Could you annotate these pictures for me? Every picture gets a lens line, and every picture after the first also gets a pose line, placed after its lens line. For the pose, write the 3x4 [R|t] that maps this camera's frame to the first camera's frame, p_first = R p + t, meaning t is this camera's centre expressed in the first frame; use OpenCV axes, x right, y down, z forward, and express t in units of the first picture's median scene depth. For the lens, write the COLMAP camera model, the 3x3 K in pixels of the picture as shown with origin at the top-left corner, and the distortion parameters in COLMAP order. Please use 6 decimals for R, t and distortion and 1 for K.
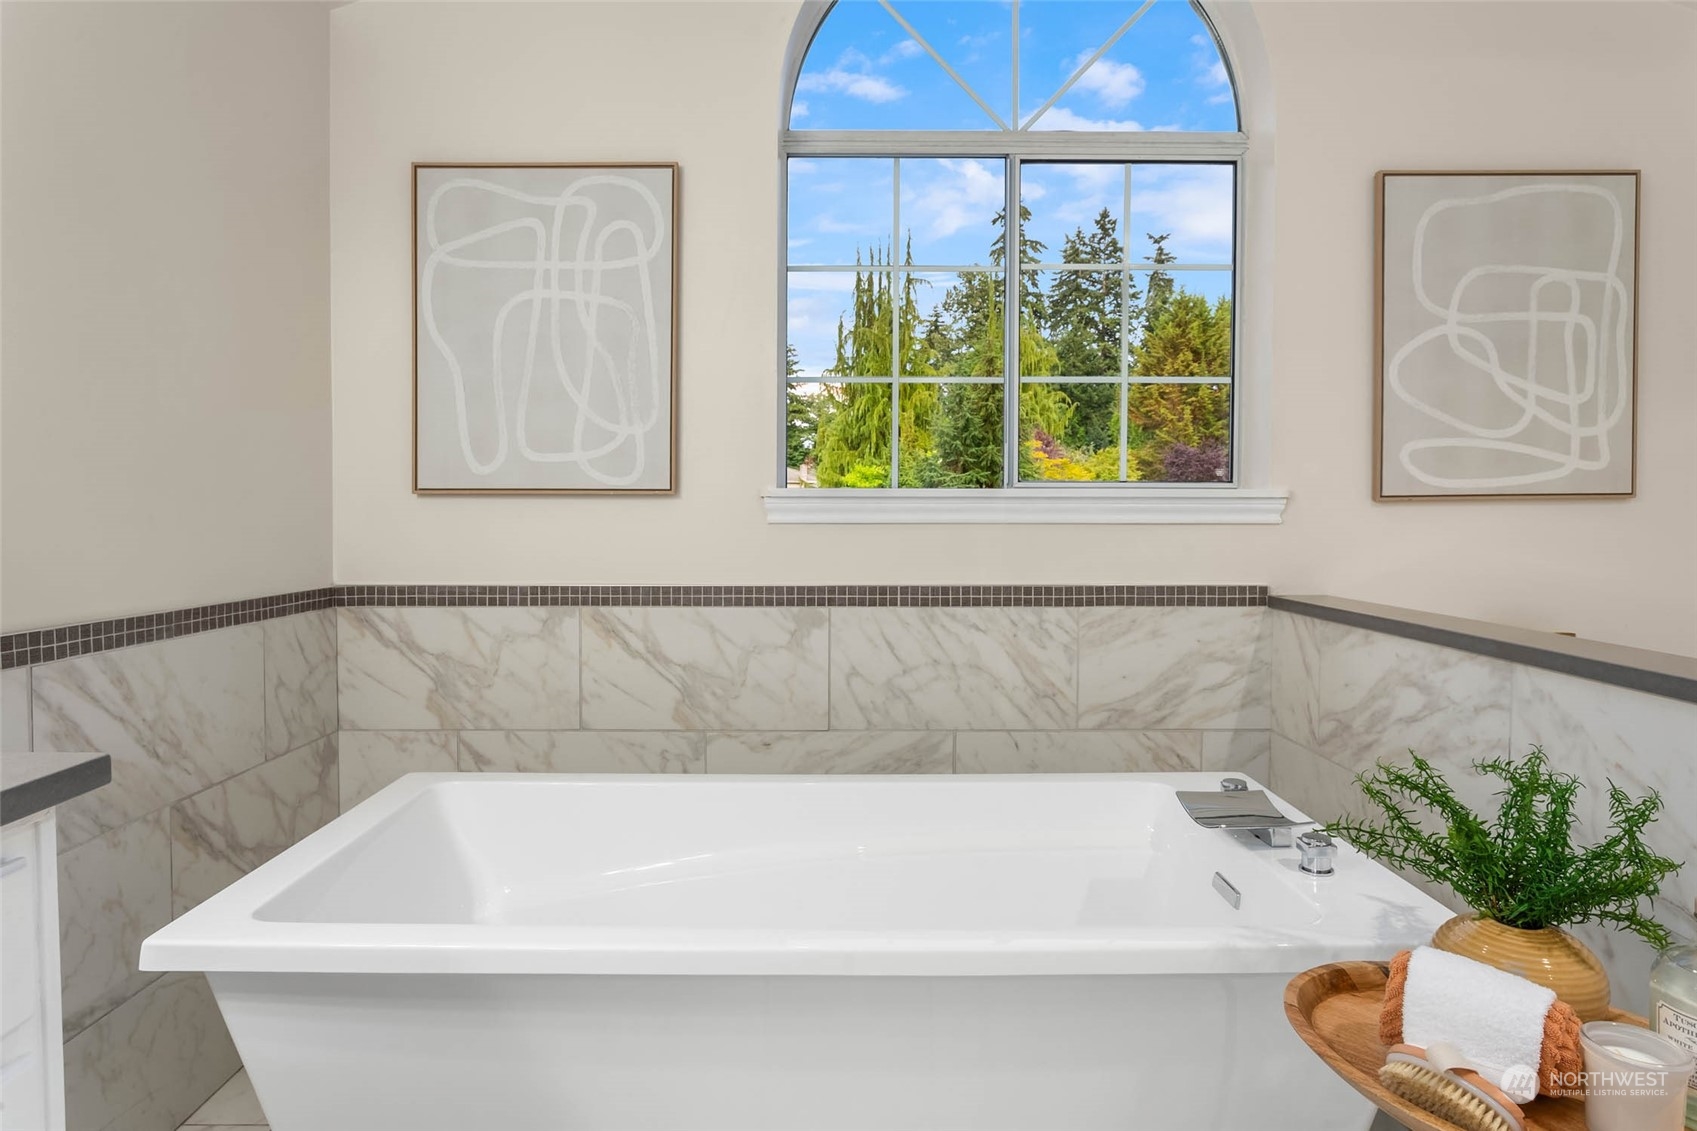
lens RADIAL K [[962.5, 0, 838.6], [0, 962.5, 562.3], [0, 0, 1]] dist [-0.006896, 0.004958]
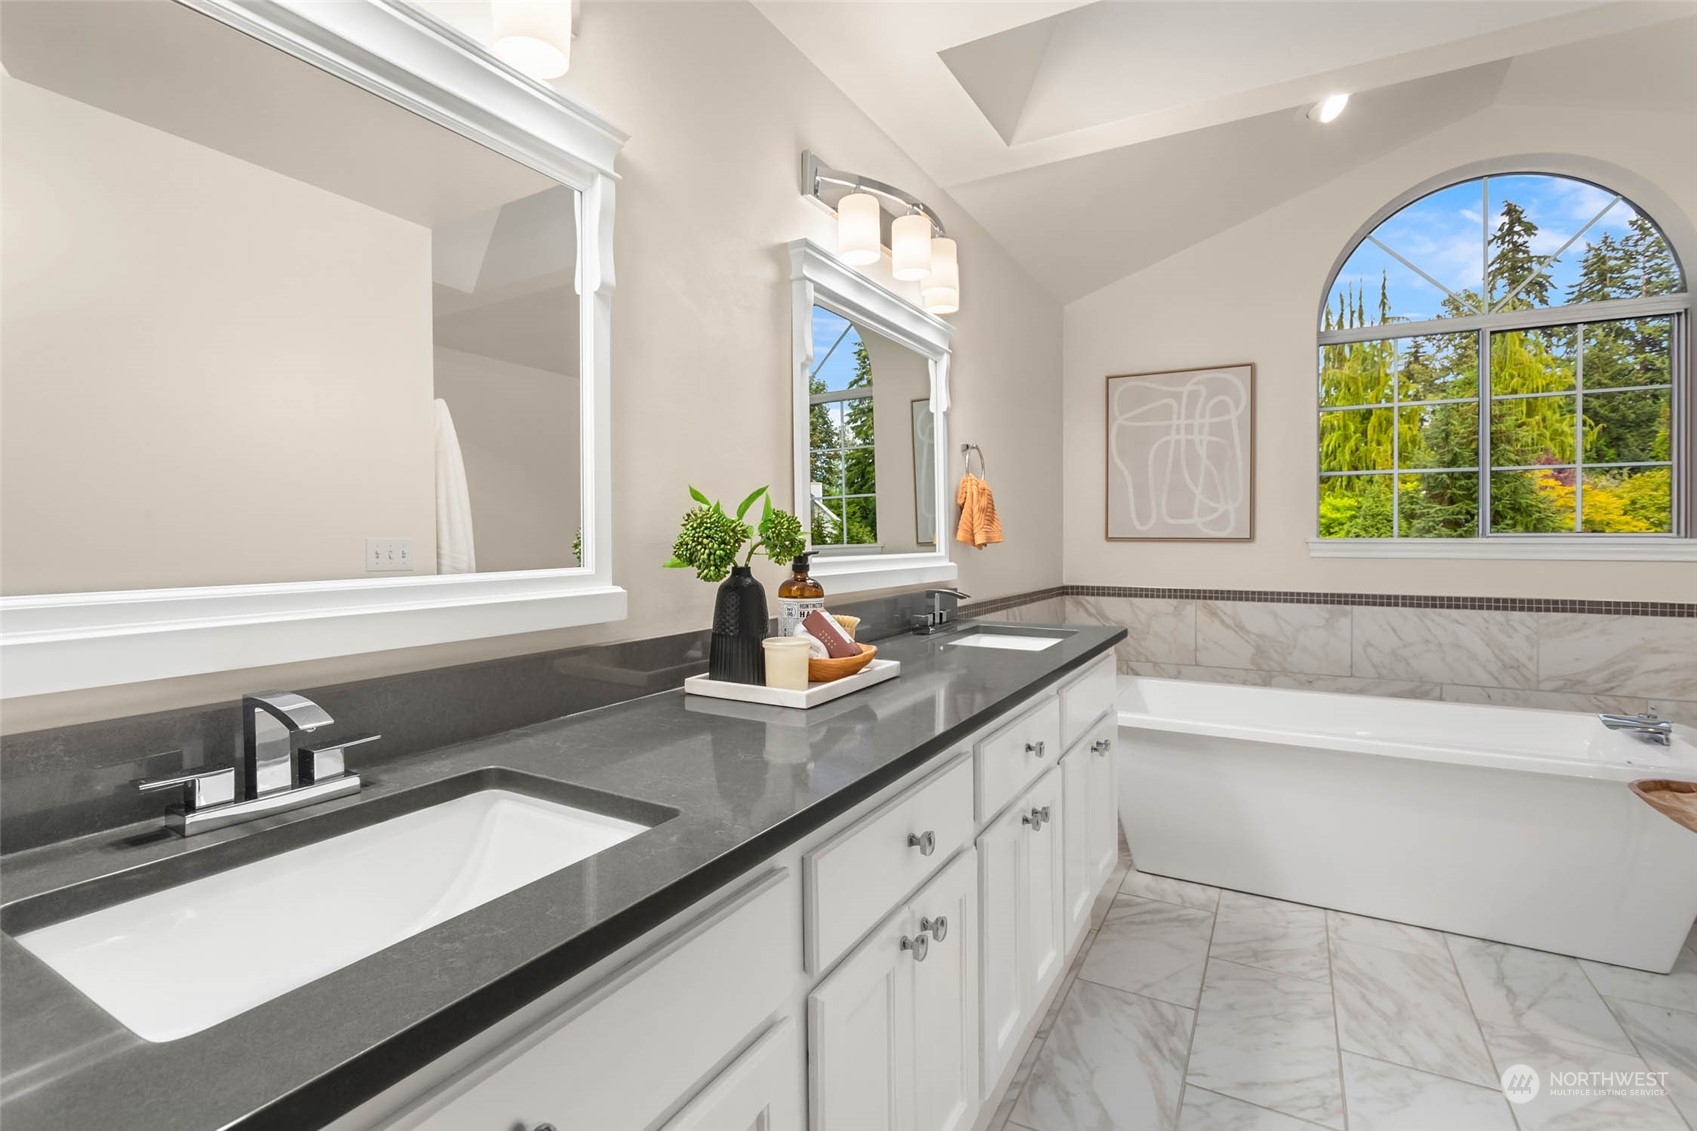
lens RADIAL K [[793.0, 0, 845.5], [0, 793.0, 539.0], [0, 0, 1]] dist [-0.004059, 0.001791]
pose [[0.865599, 0.000545, -0.500738, -0.084551], [-0.027585, 0.998533, -0.046598, 0.018066], [0.499978, 0.054148, 0.864344, -0.698720]]
